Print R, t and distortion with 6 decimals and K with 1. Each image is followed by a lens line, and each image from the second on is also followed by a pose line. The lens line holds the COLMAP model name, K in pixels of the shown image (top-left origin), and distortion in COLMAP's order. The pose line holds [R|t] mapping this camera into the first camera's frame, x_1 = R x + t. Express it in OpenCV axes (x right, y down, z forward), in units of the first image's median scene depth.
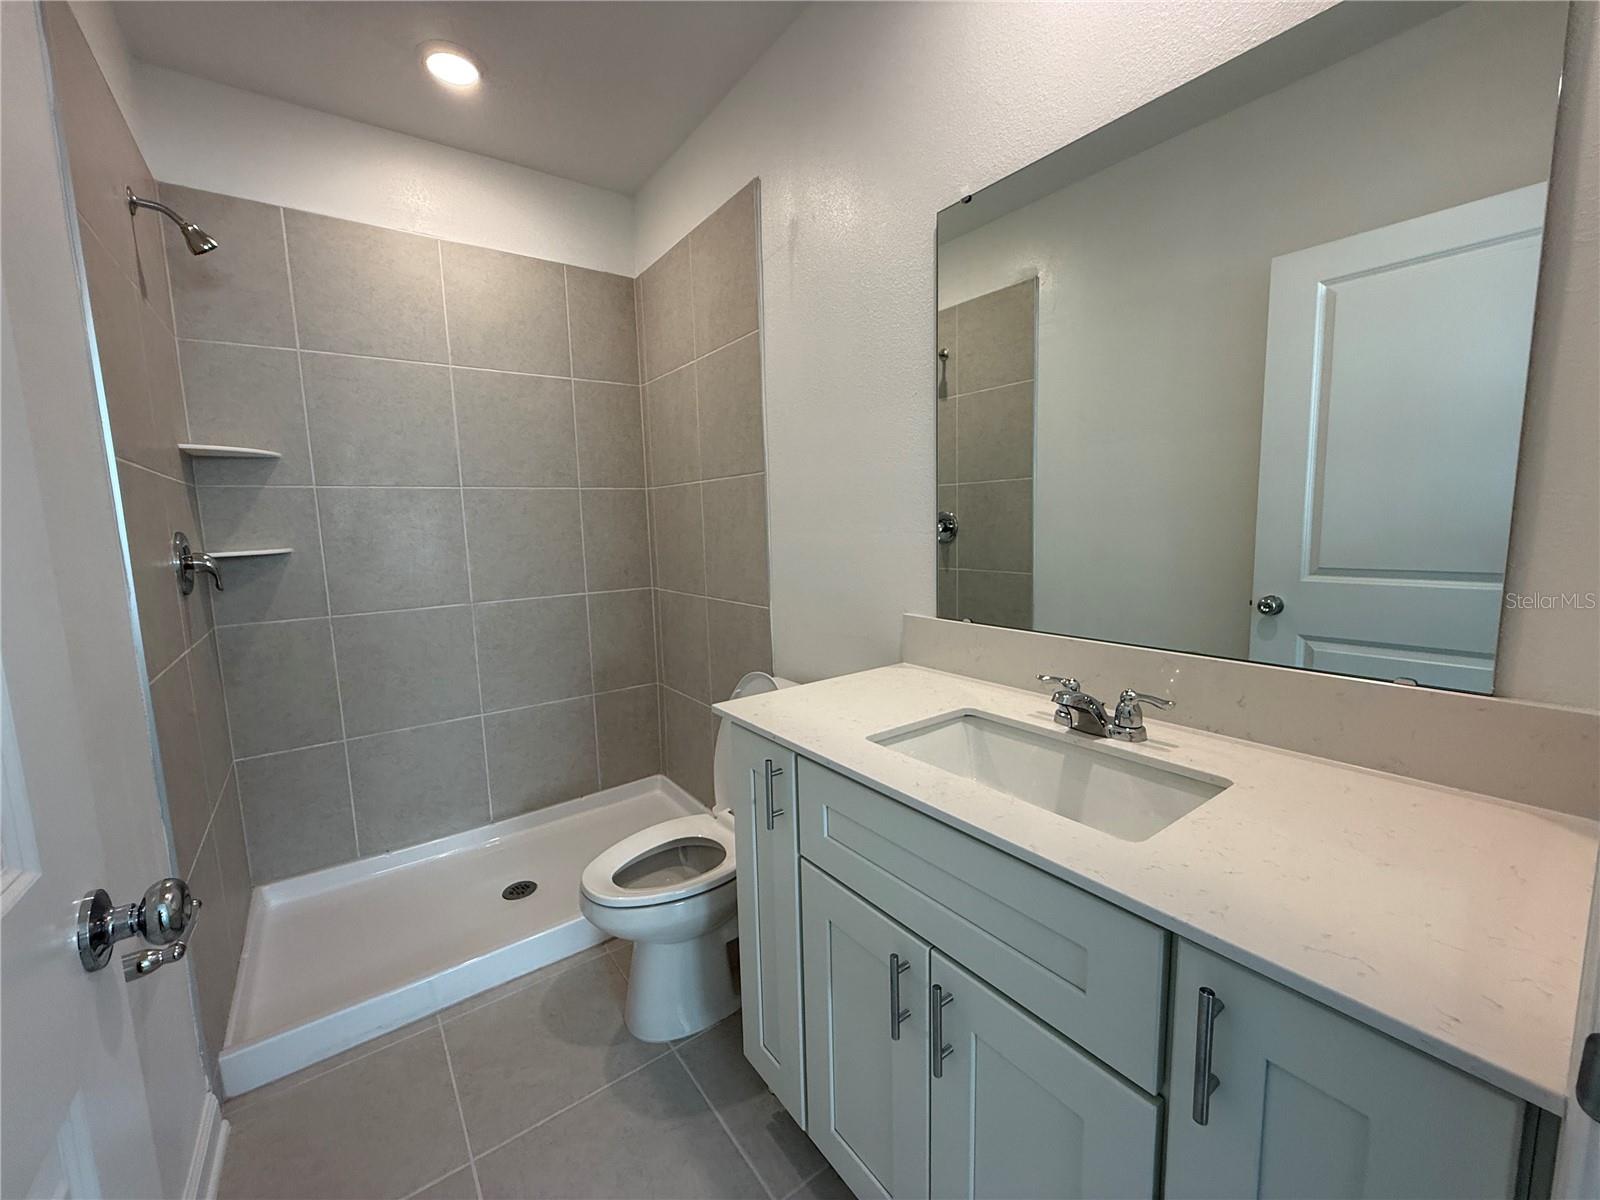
lens RADIAL K [[635.0, 0, 790.4], [0, 635.0, 599.4], [0, 0, 1]] dist [0.001010, -0.000130]
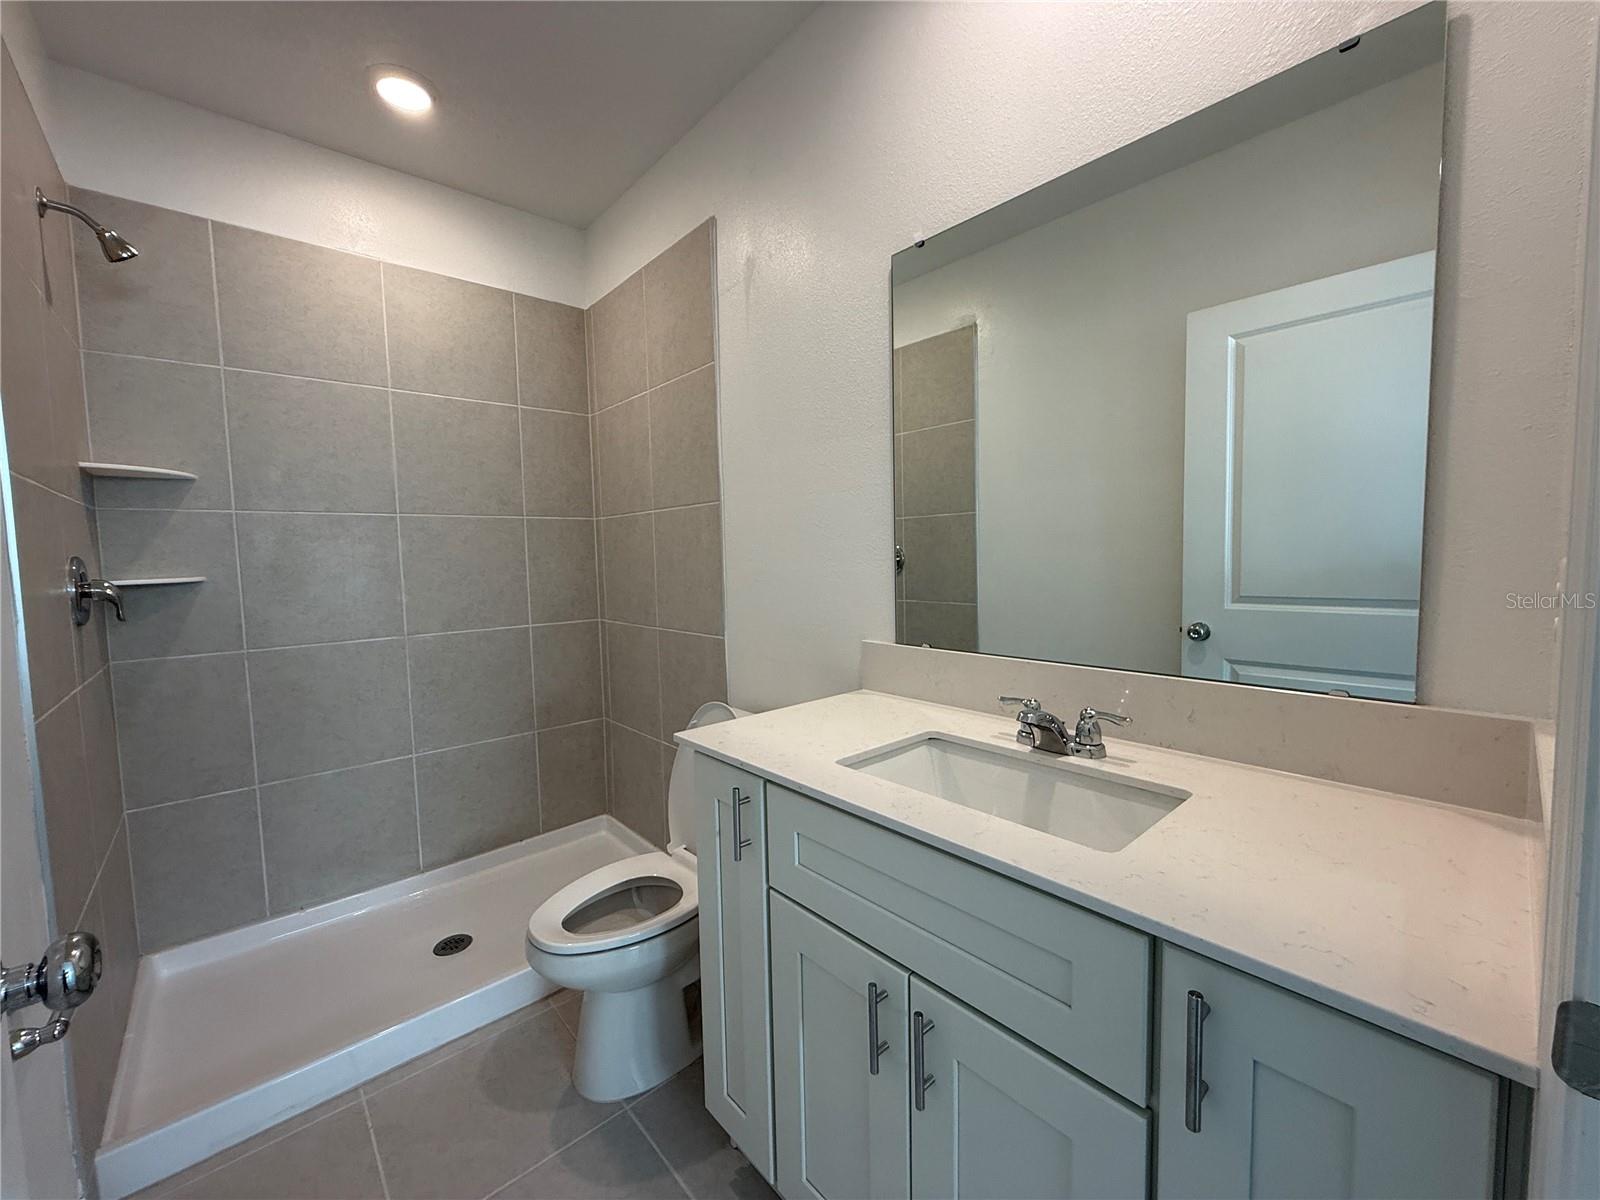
lens RADIAL K [[635.0, 0, 790.1], [0, 635.0, 600.2], [0, 0, 1]] dist [0.001010, -0.000130]
pose [[0.995726, -0.001262, 0.092346, -0.029594], [0.006370, 0.998464, -0.055041, 0.013611], [-0.092135, 0.055394, 0.994205, 0.004502]]
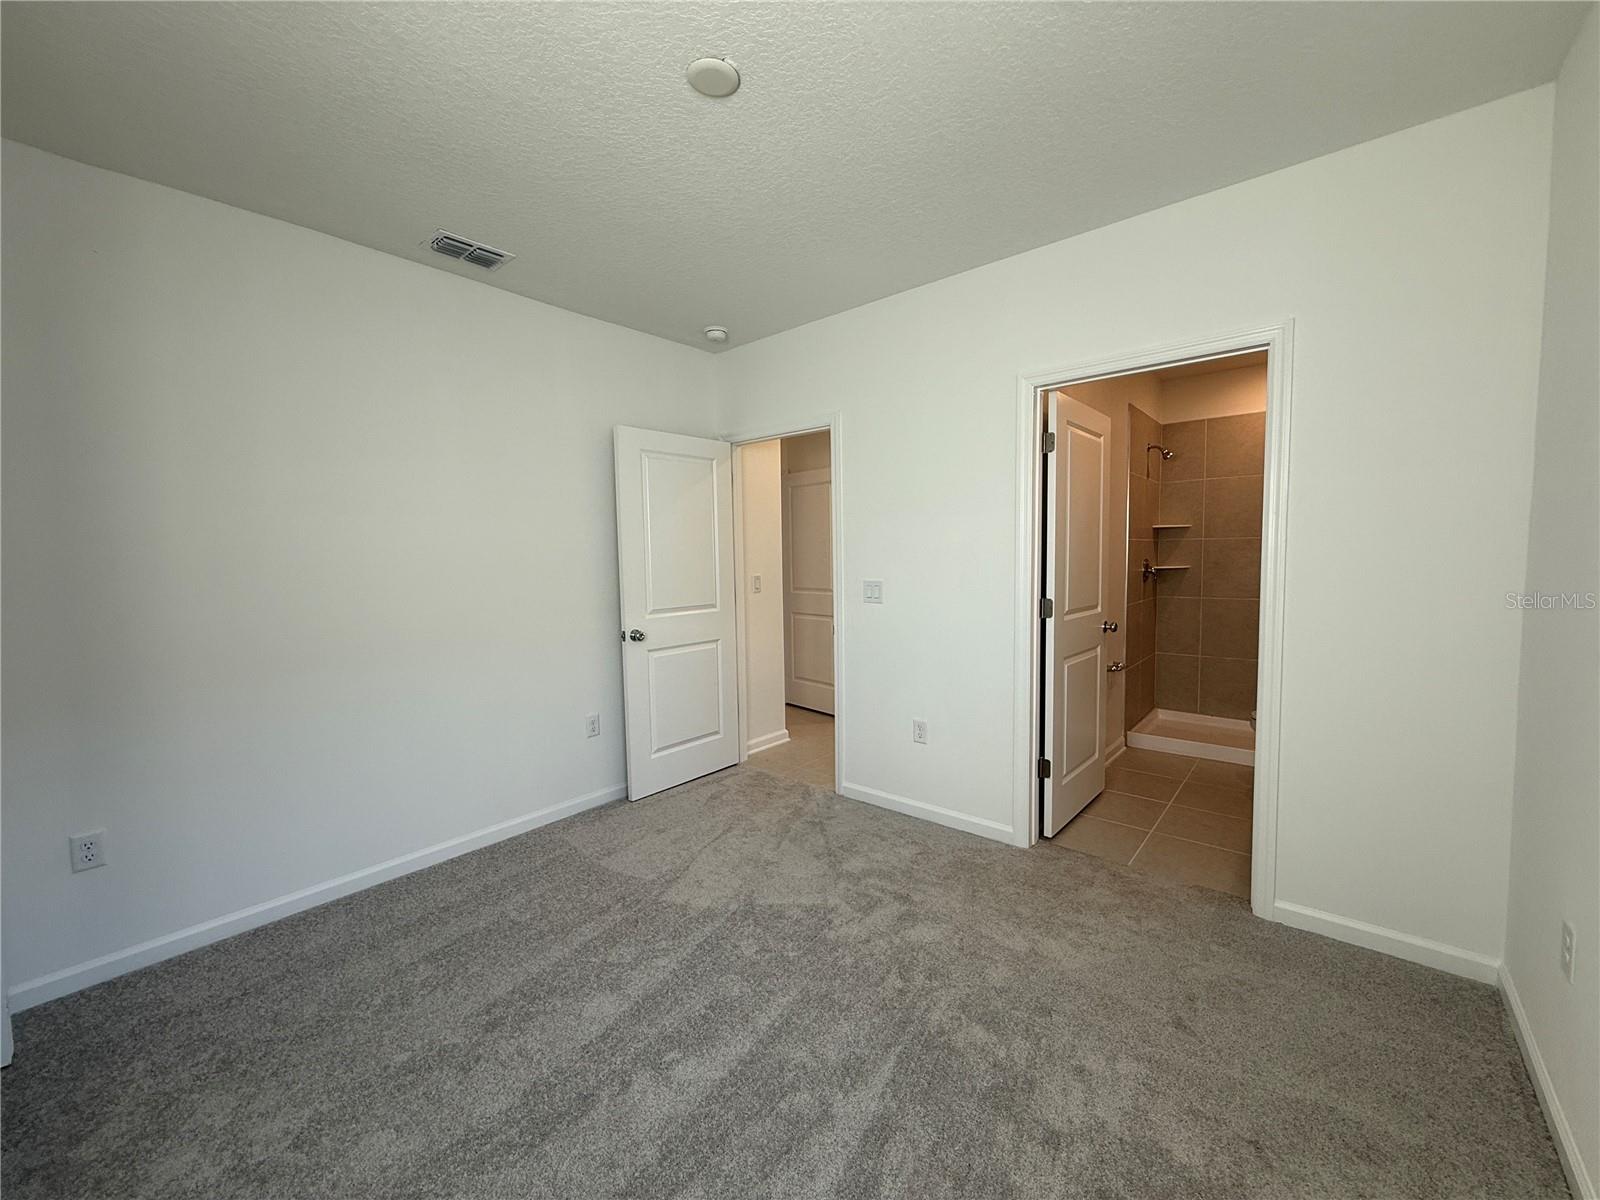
lens RADIAL K [[635.0, 0, 794.6], [0, 635.0, 600.2], [0, 0, 1]] dist [0.001010, -0.000130]
pose [[0.234541, 0.094348, -0.967517, 1.522962], [-0.106982, 0.991739, 0.070776, 0.045339], [0.966202, 0.086907, 0.242697, -1.263121]]
